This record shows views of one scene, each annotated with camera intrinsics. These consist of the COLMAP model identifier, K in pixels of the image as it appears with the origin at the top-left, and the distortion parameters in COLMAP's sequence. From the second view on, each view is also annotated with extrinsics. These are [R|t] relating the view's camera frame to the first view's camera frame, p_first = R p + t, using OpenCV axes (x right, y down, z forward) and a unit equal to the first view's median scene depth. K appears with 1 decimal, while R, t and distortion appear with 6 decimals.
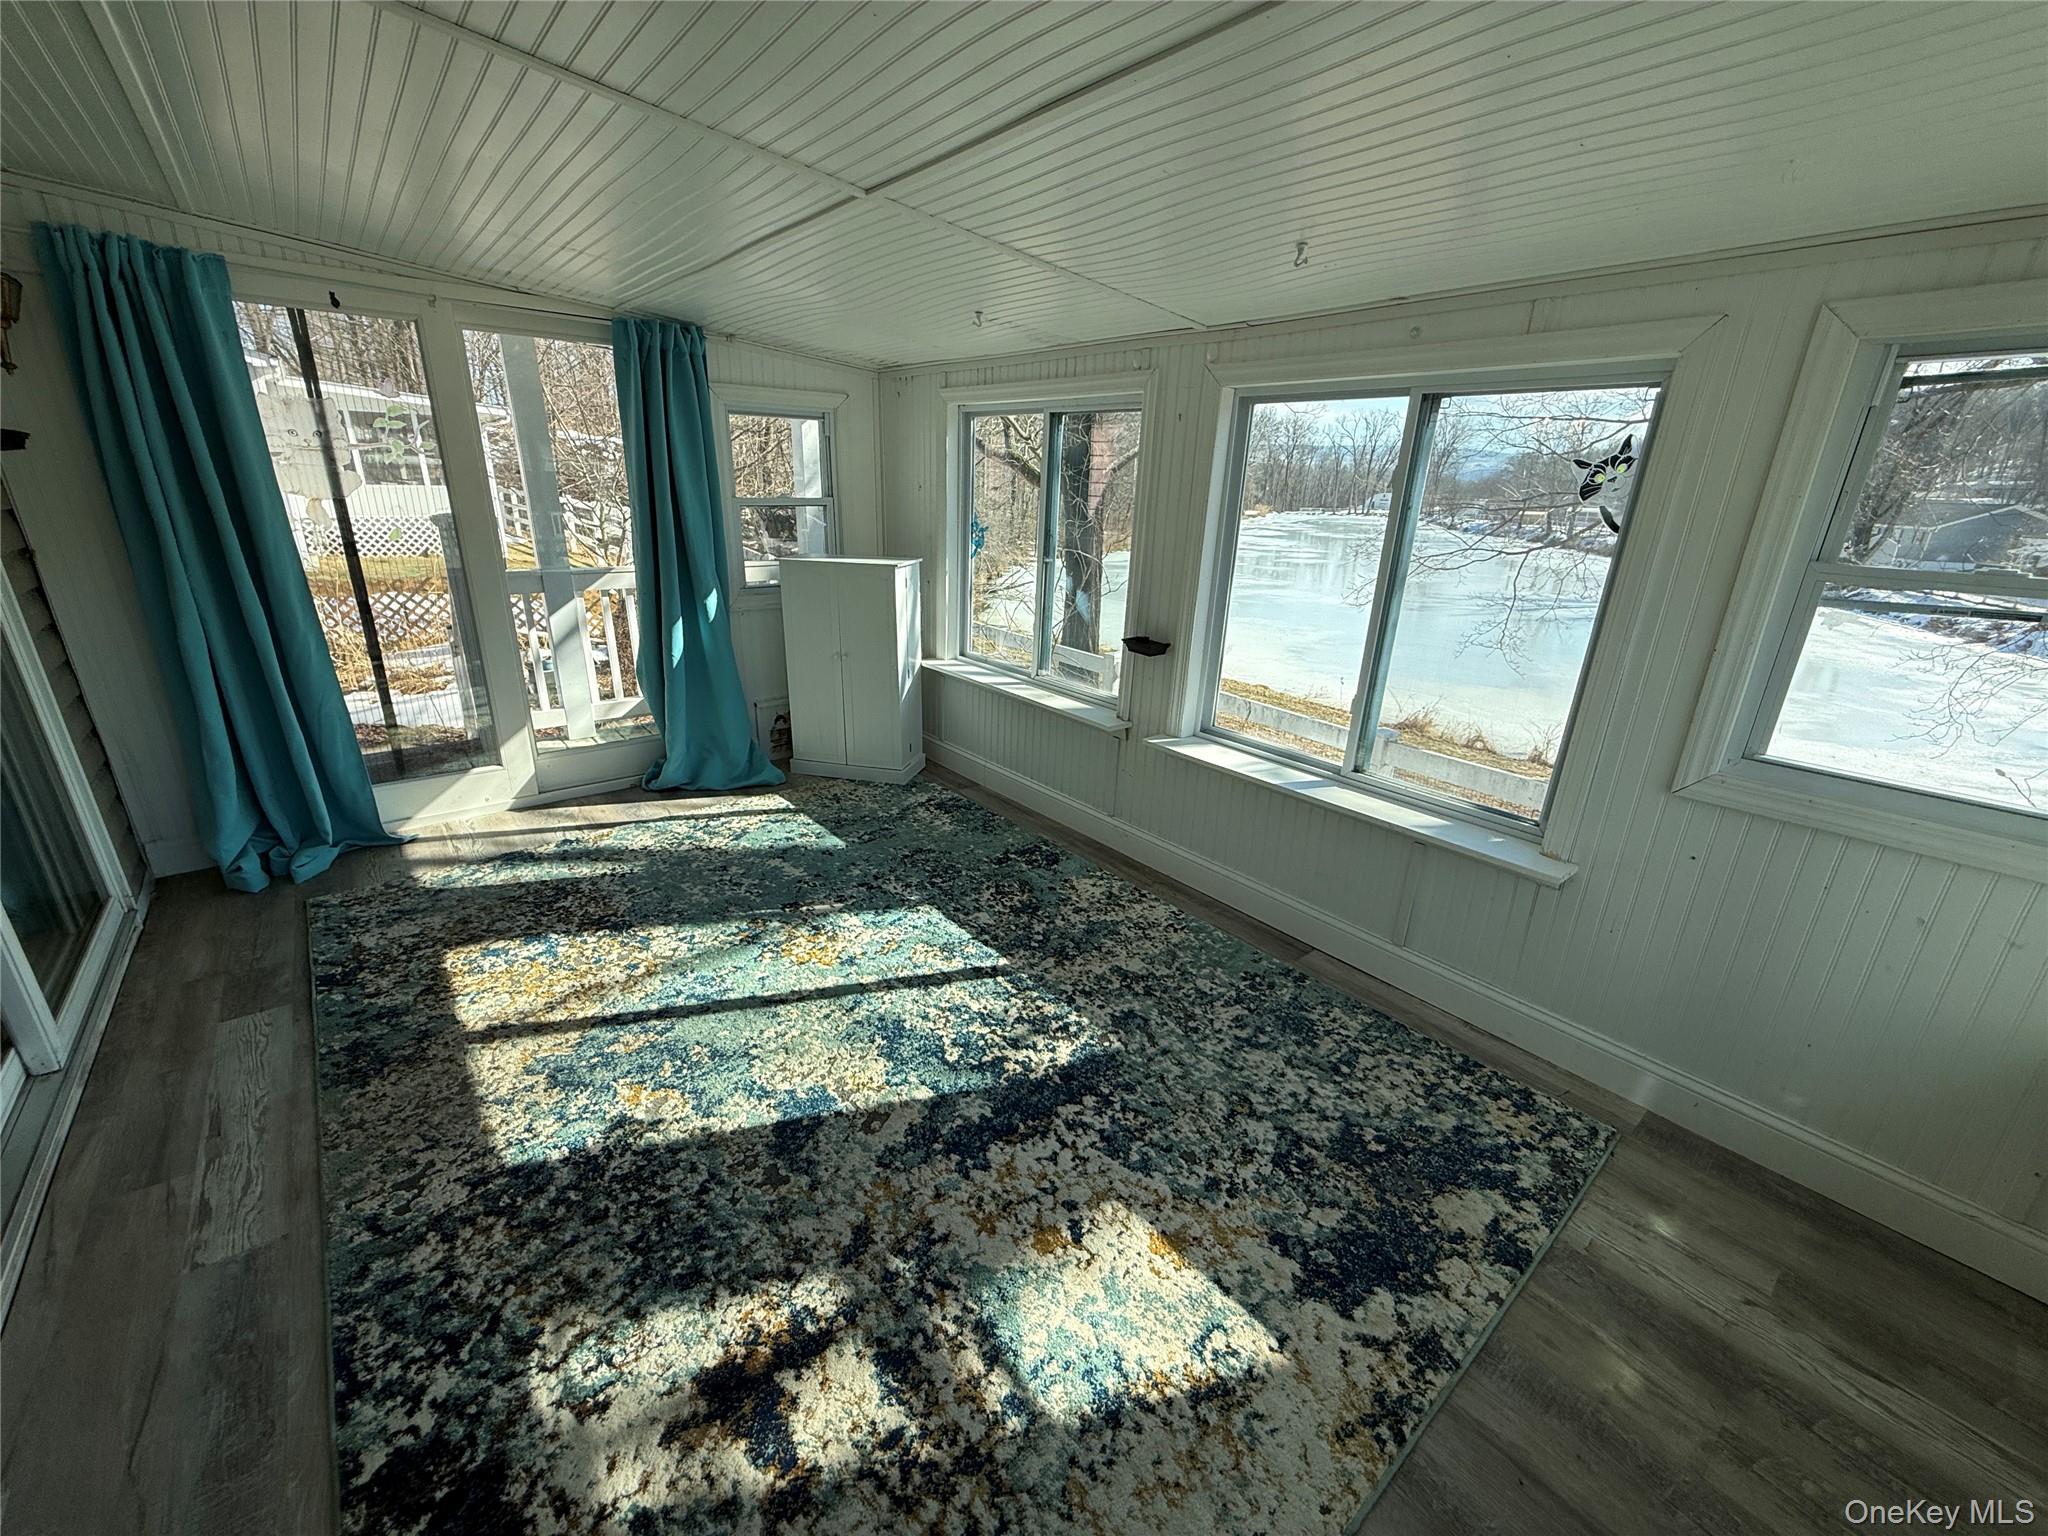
lens RADIAL K [[815.7, 0, 1019.0], [0, 815.7, 771.3], [0, 0, 1]] dist [0.000390, -0.000300]
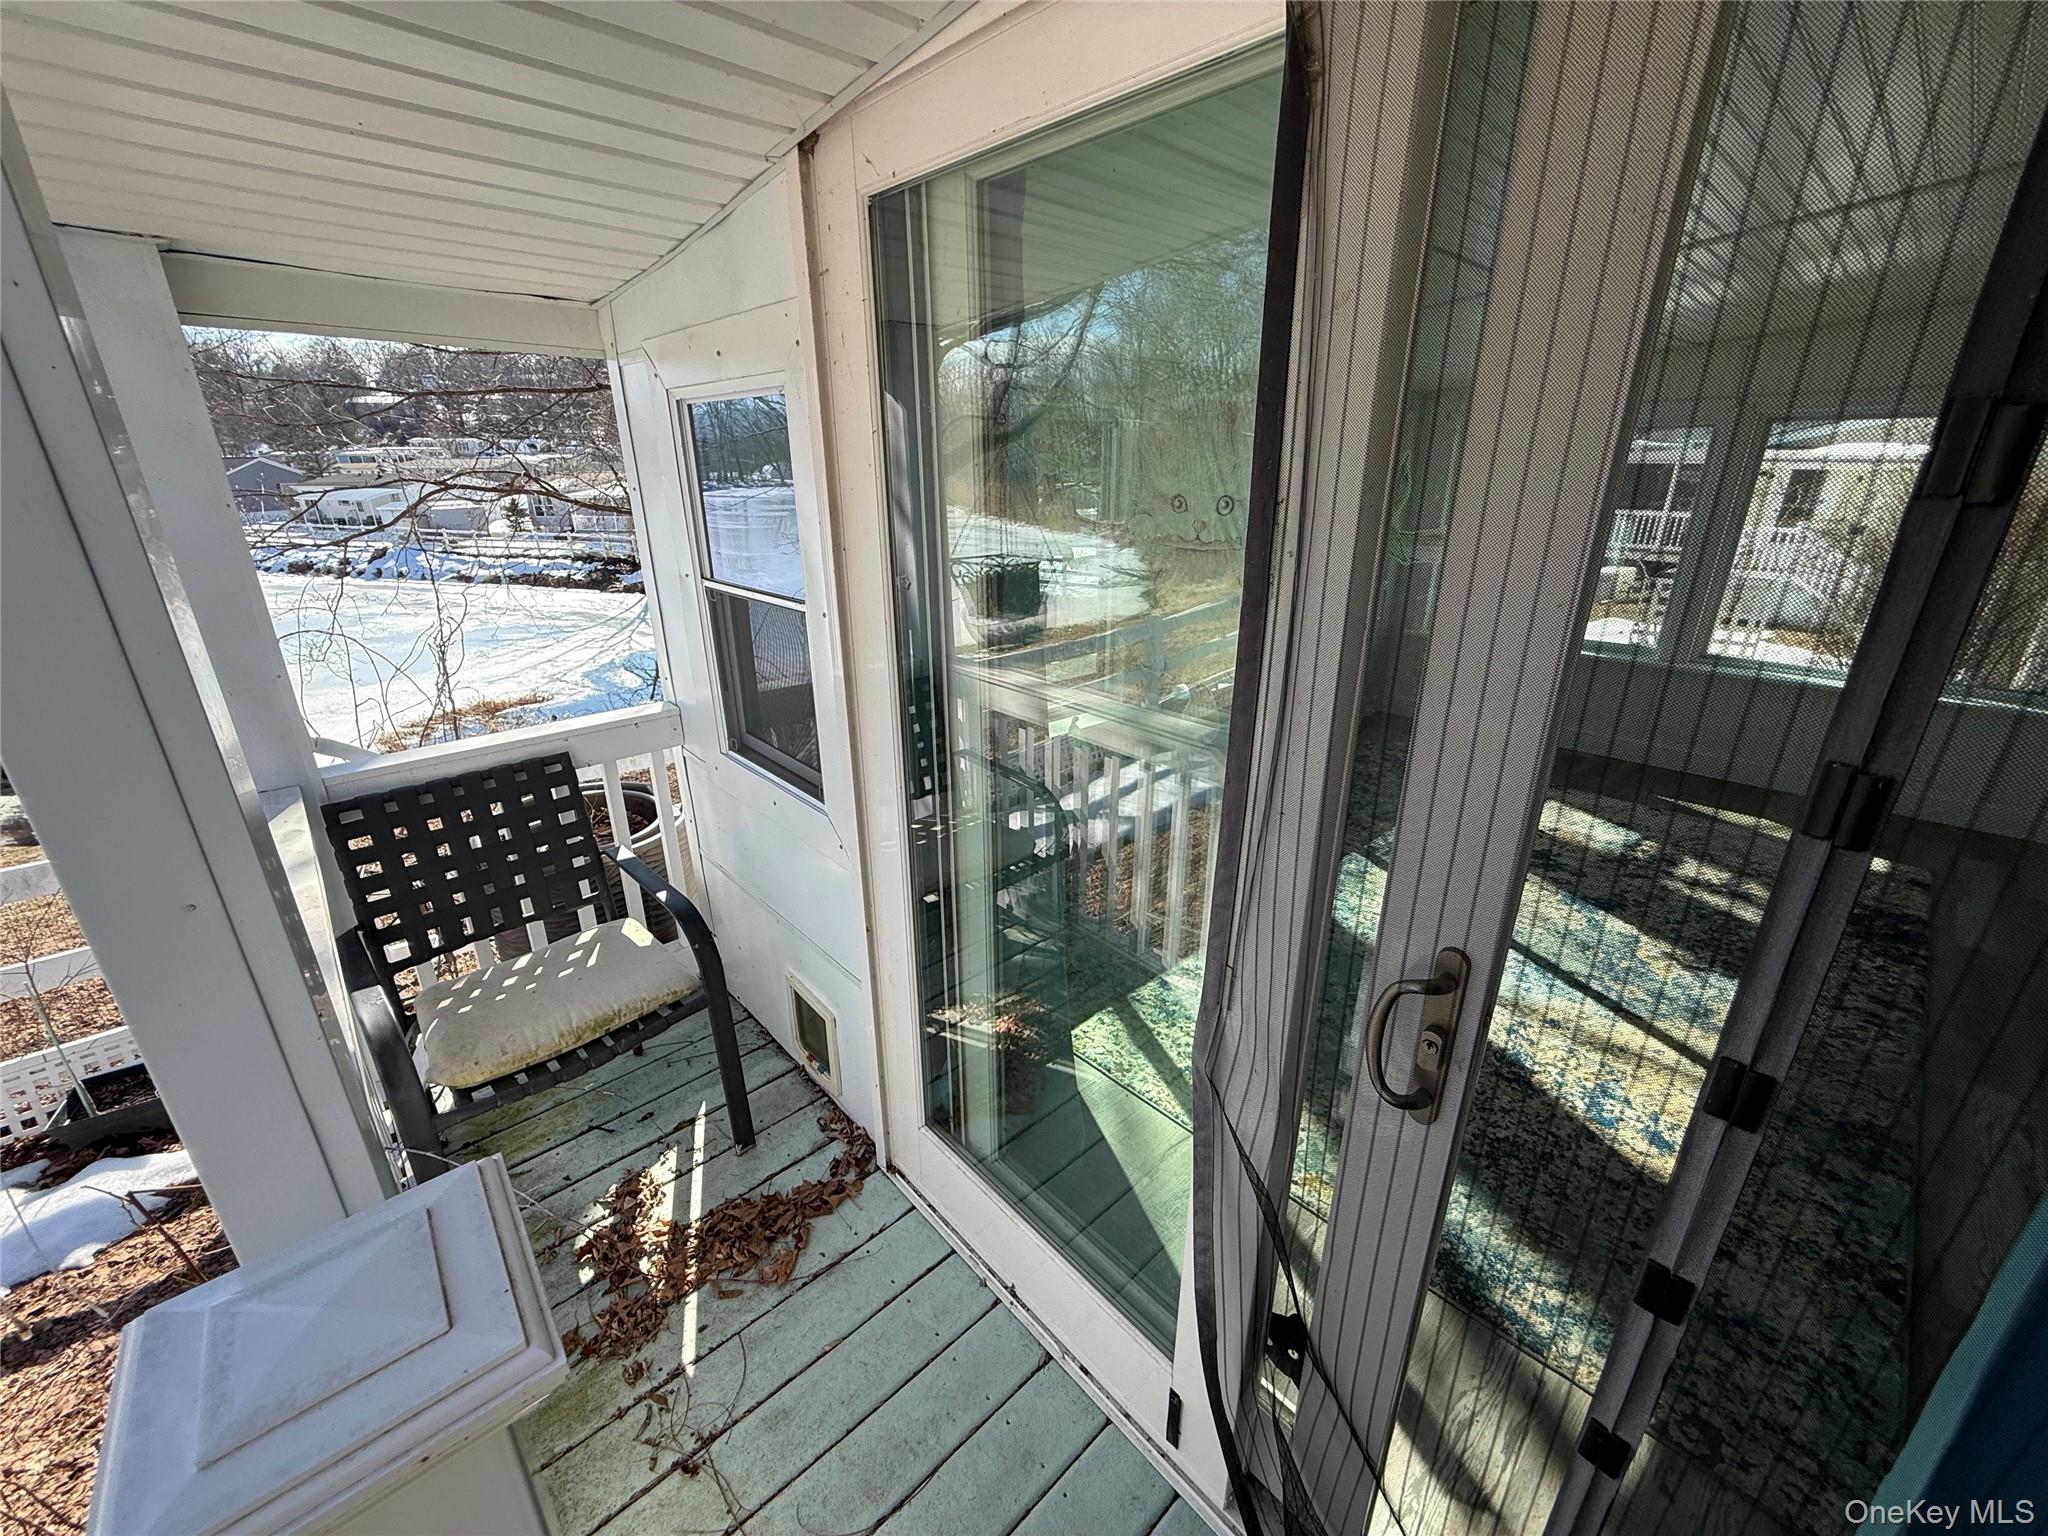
lens RADIAL K [[818.8, 0, 1024.0], [0, 818.8, 768.0], [0, 0, 1]] dist [-0.000423, -0.000036]
pose [[-0.056404, -0.380829, 0.922924, -1.397393], [0.338635, 0.862303, 0.376510, -0.686000], [-0.939226, 0.333771, 0.080324, 1.621030]]
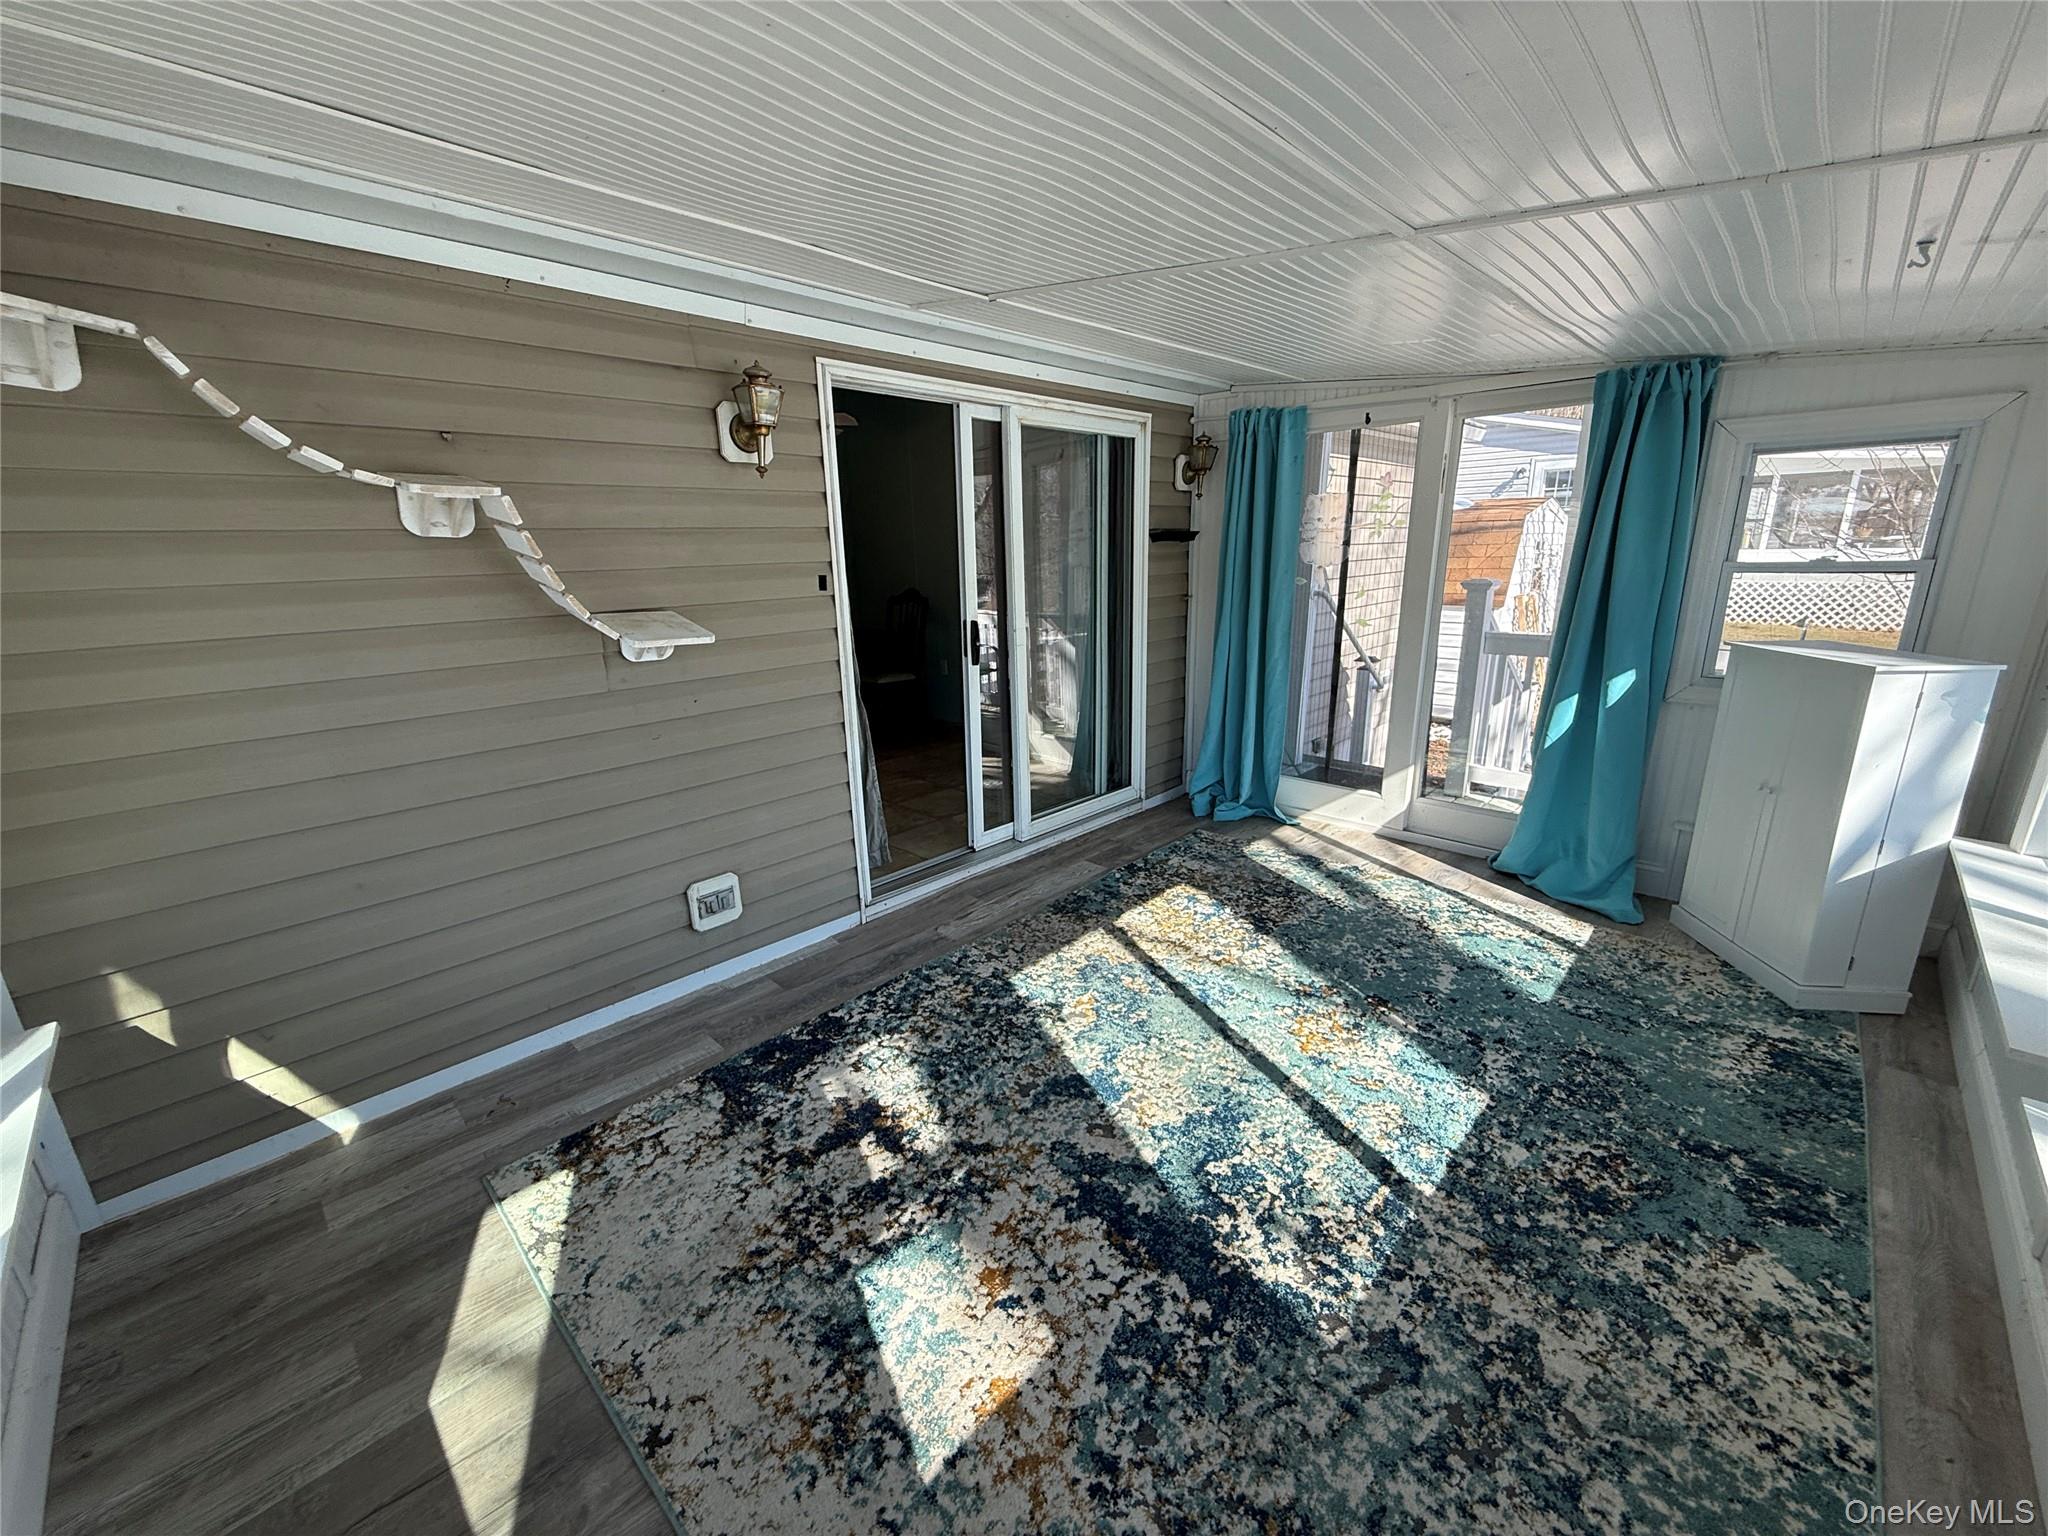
lens RADIAL K [[815.7, 0, 1019.0], [0, 815.7, 771.3], [0, 0, 1]] dist [0.000390, -0.000300]
pose [[0.109799, 0.237940, -0.965054, 0.661269], [-0.307583, 0.931400, 0.194647, -0.170097], [0.945165, 0.275462, 0.175453, 0.512546]]
